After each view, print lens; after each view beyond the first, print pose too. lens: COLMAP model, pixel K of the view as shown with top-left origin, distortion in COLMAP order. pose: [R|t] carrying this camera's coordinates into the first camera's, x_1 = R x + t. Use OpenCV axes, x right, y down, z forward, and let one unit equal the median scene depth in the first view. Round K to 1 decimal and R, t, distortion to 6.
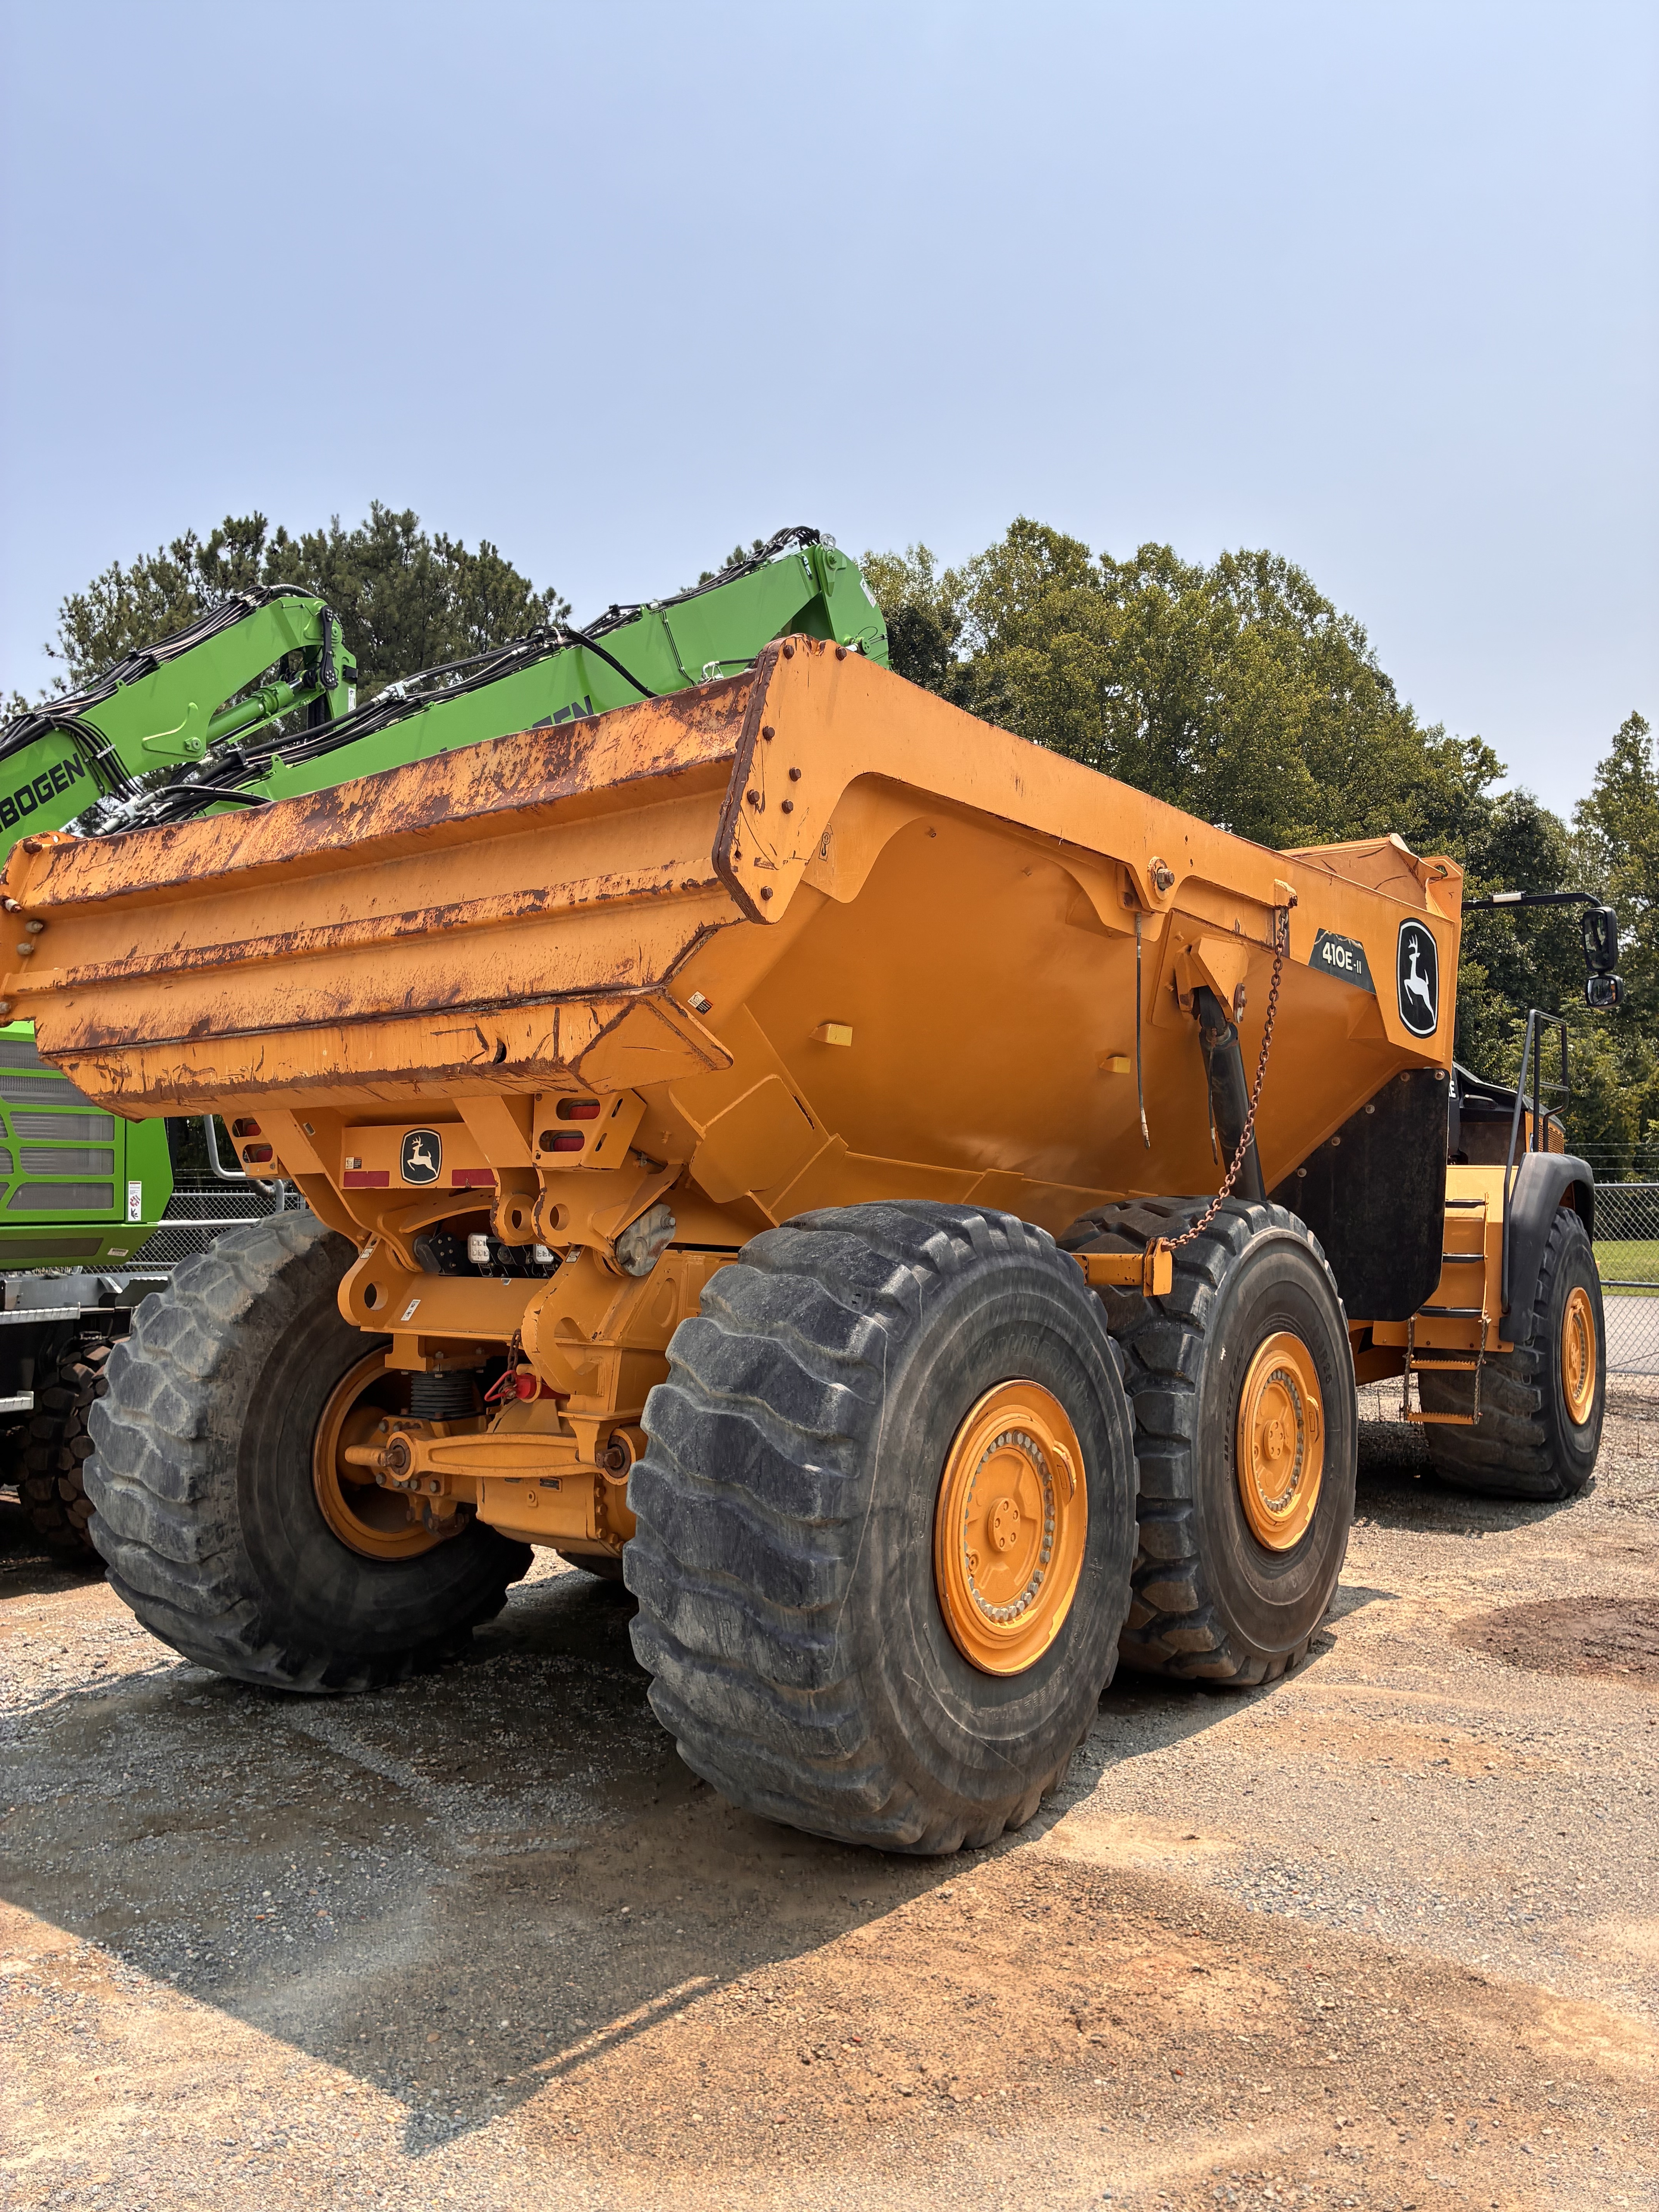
lens RADIAL K [[1682.8, 0, 856.1], [0, 1682.8, 1109.3], [0, 0, 1]] dist [0.008570, -0.001586]
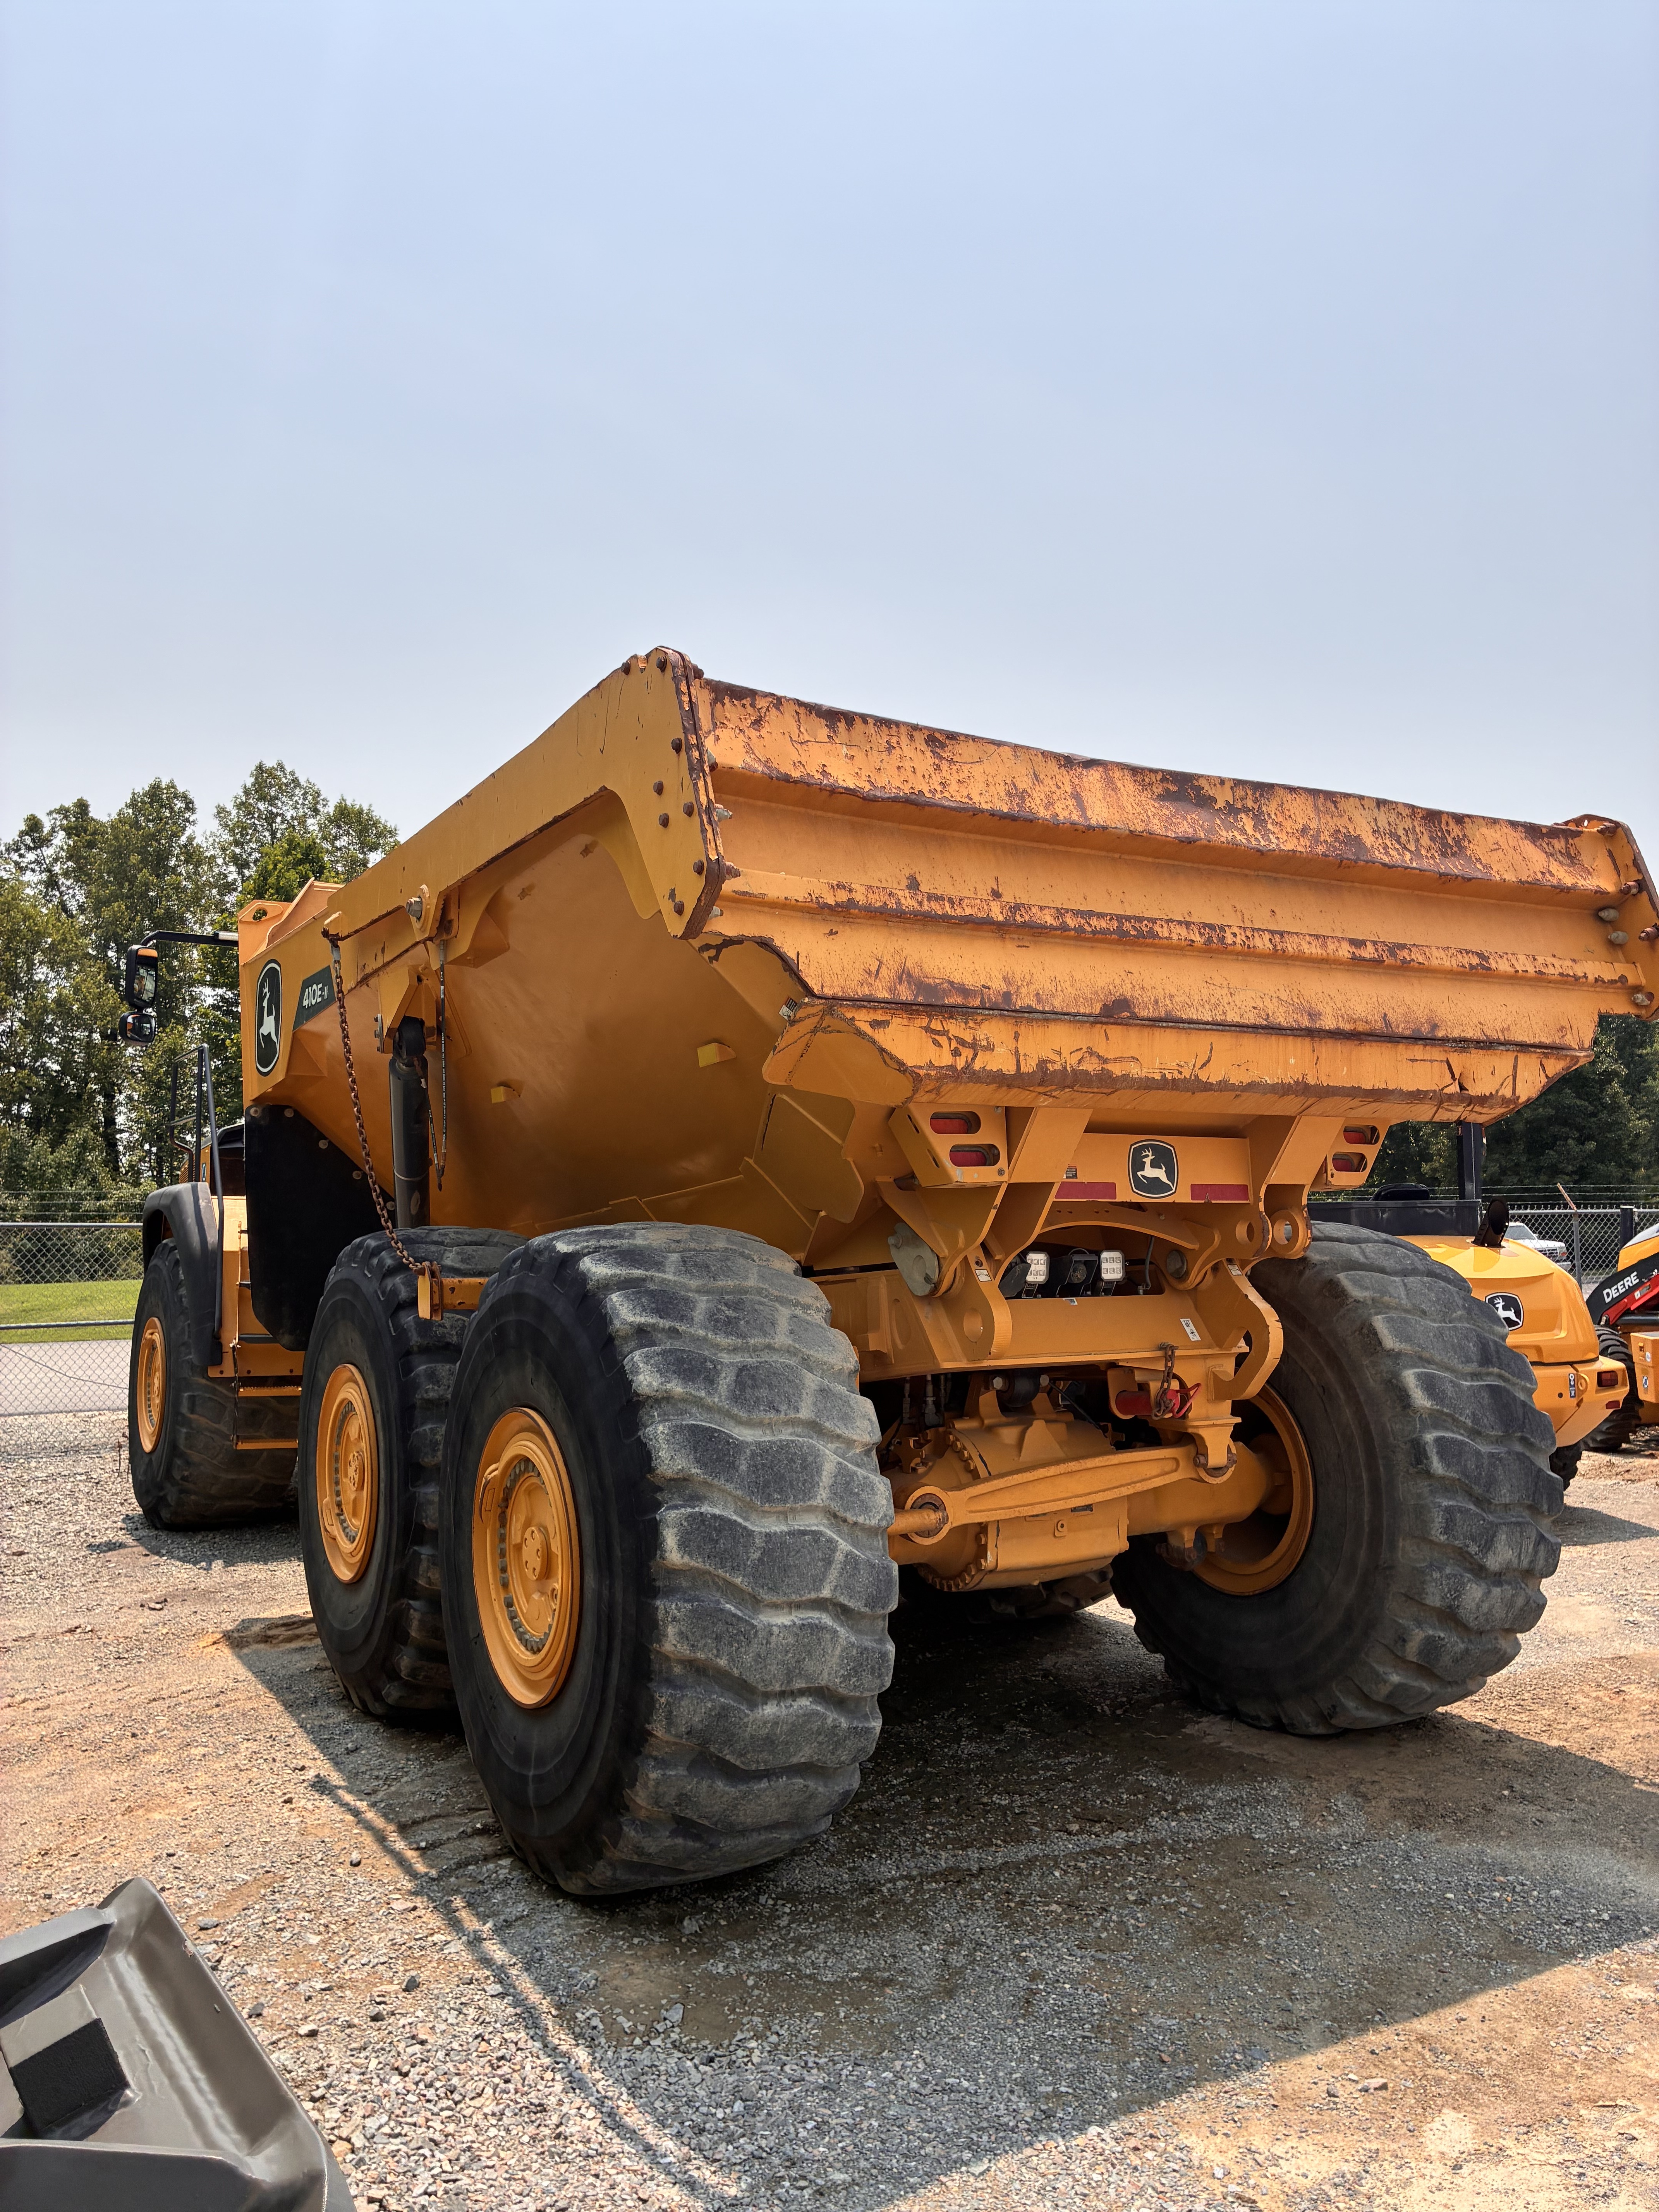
lens RADIAL K [[1682.8, 0, 856.1], [0, 1682.8, 1109.3], [0, 0, 1]] dist [0.008570, -0.001586]
pose [[0.394998, 0.070573, 0.915967, -1.225706], [-0.042992, 0.997373, -0.058305, 0.058315], [-0.917676, -0.016349, 0.396994, 0.788693]]
